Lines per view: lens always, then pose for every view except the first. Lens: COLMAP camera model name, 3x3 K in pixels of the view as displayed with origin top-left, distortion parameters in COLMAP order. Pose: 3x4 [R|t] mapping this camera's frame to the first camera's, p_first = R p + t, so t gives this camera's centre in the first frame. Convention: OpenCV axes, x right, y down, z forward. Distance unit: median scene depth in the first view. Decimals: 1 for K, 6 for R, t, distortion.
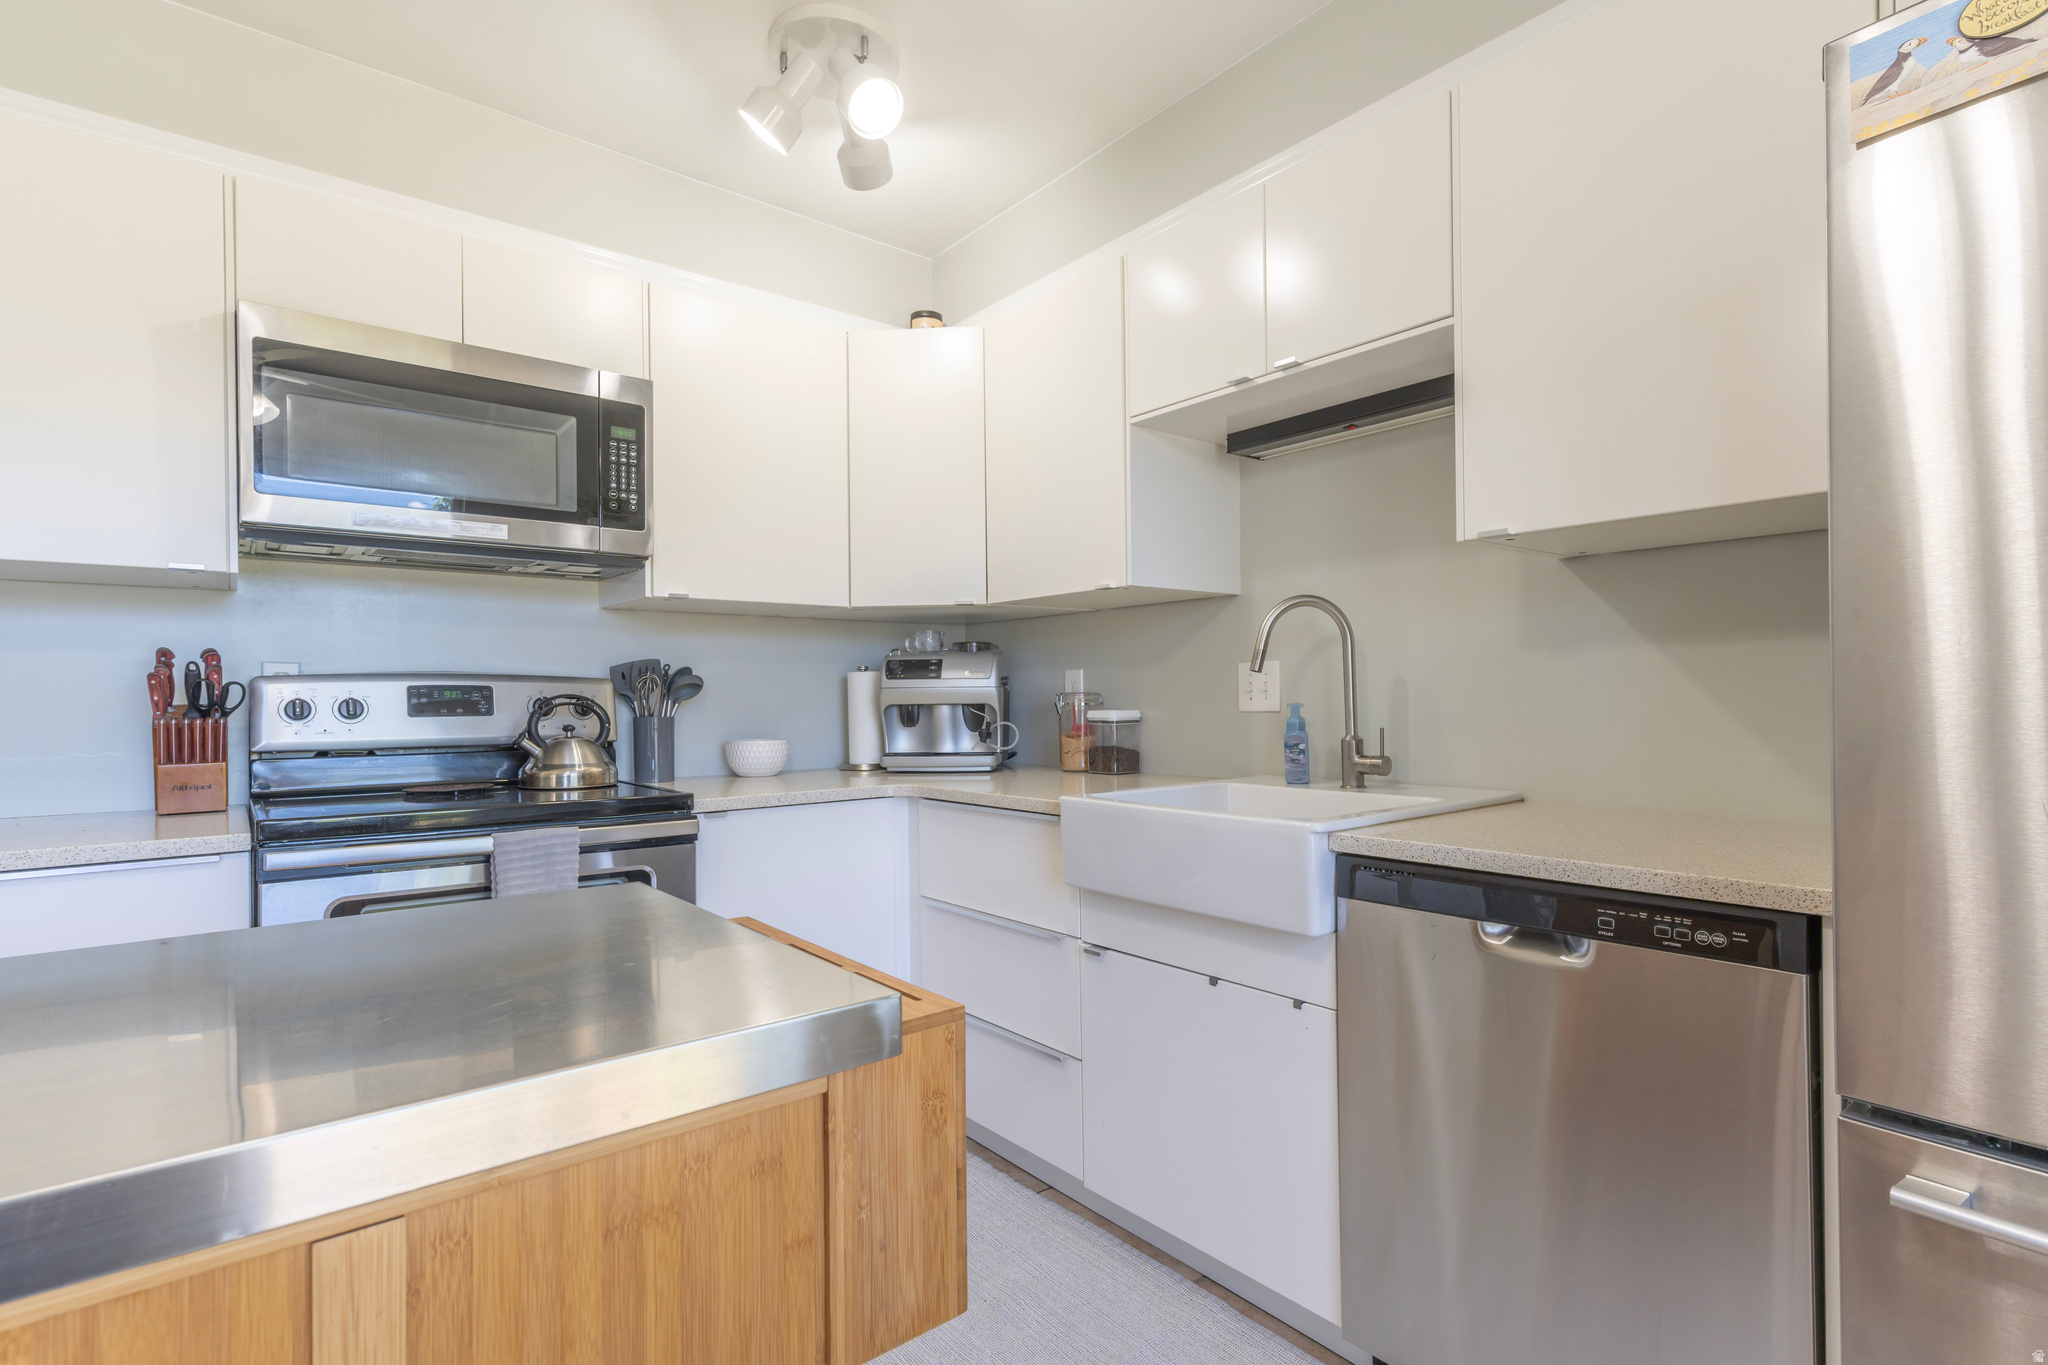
lens RADIAL K [[980.3, 0, 1025.0], [0, 980.3, 688.9], [0, 0, 1]] dist [-0.002368, 0.004074]
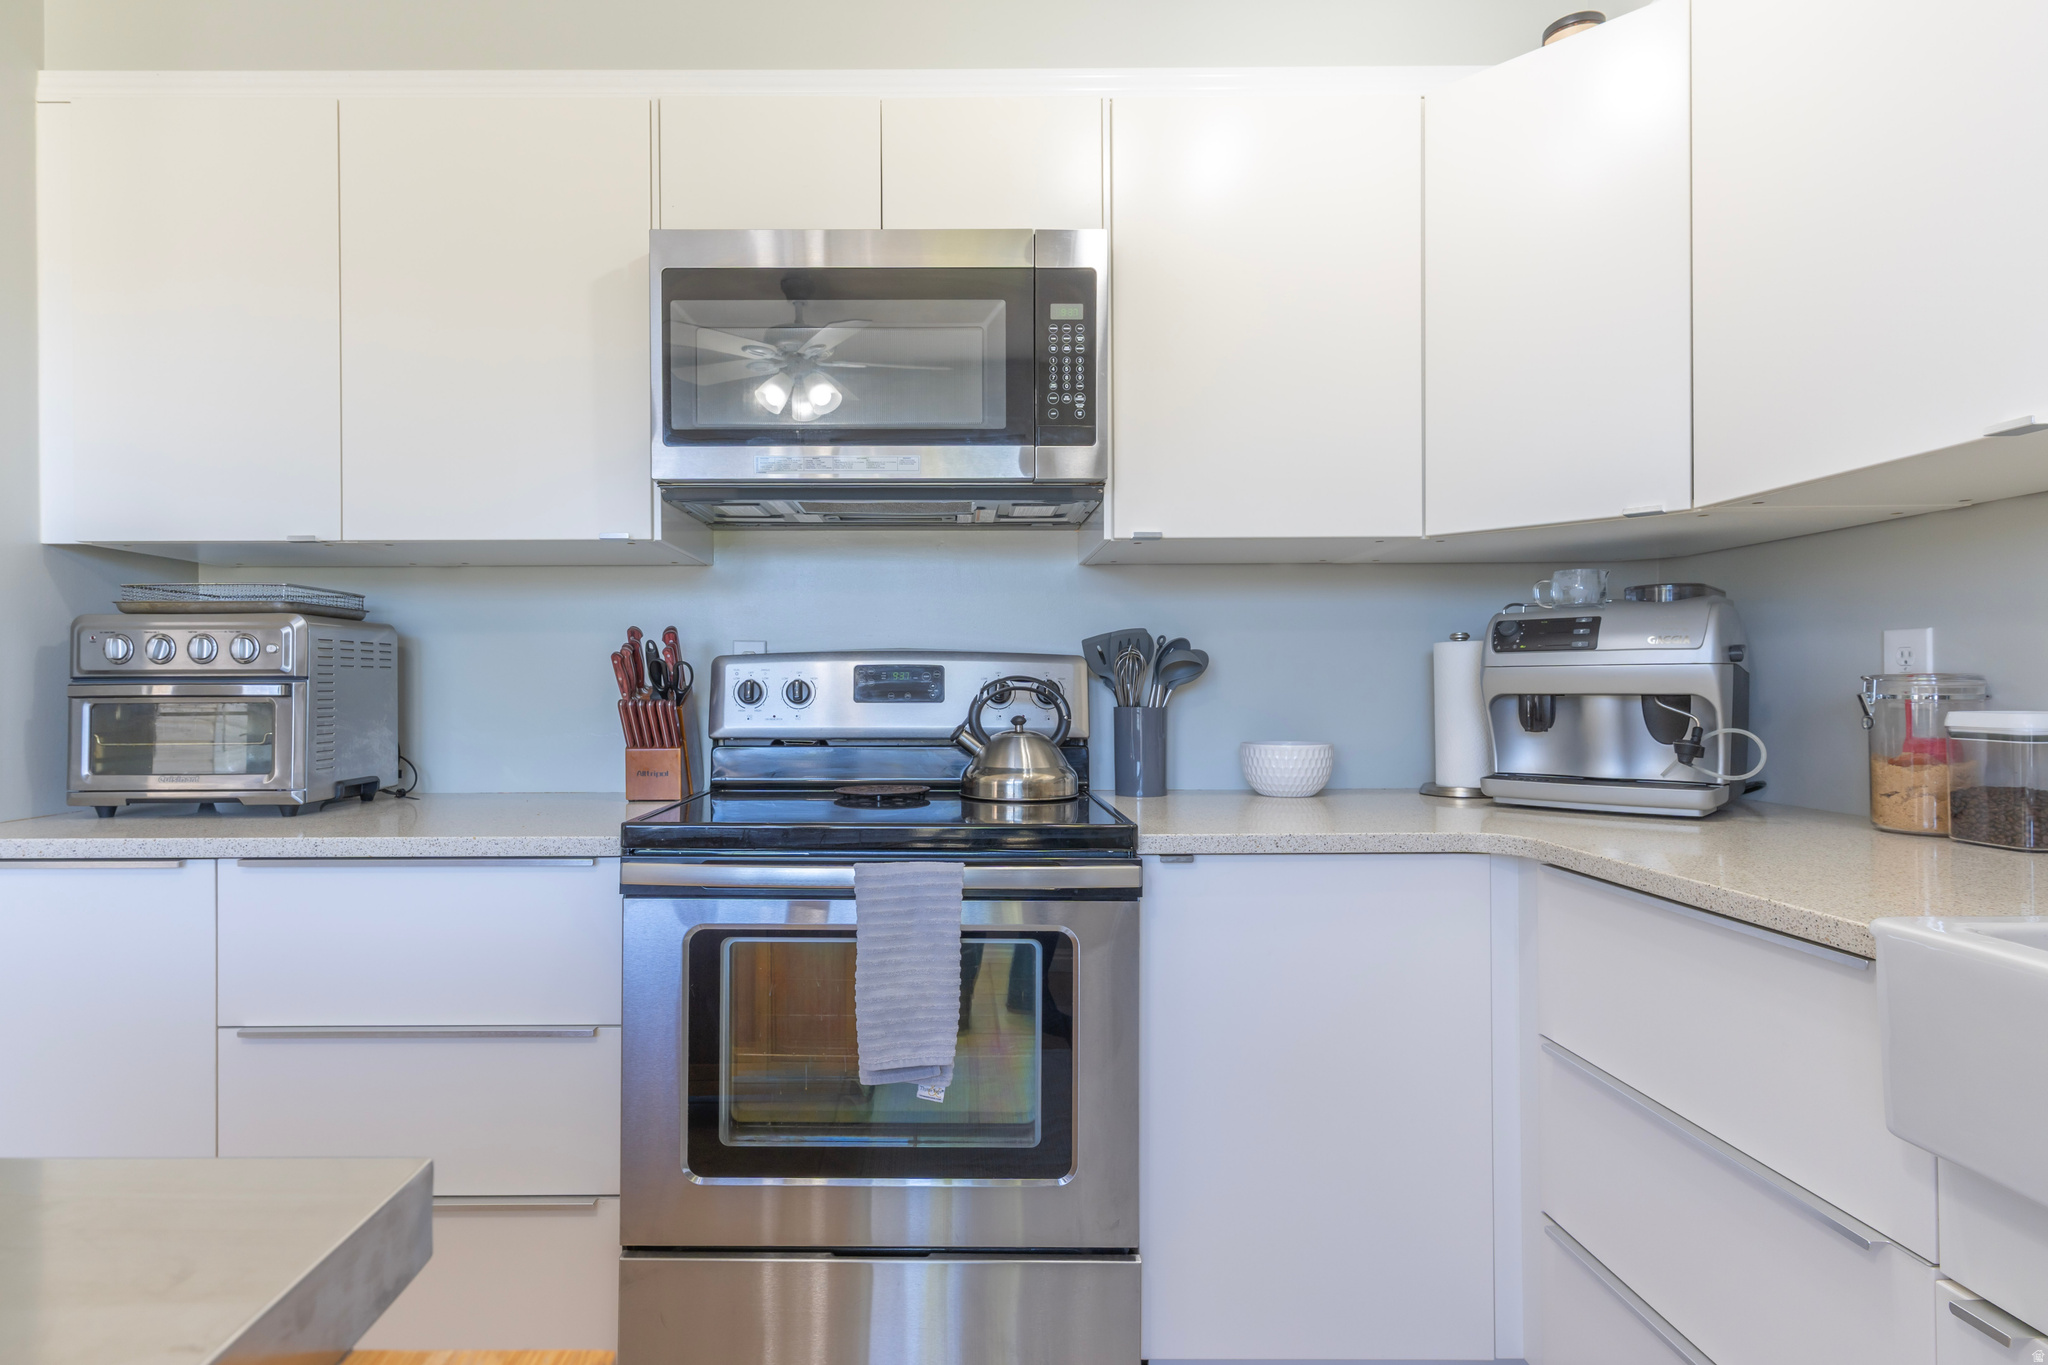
lens RADIAL K [[980.3, 0, 1014.3], [0, 980.3, 682.9], [0, 0, 1]] dist [-0.002368, 0.004074]
pose [[0.778627, 0.005042, -0.627467, 0.010817], [0.000928, 0.999957, 0.009186, 0.003858], [0.627486, -0.007735, 0.778589, 0.406823]]
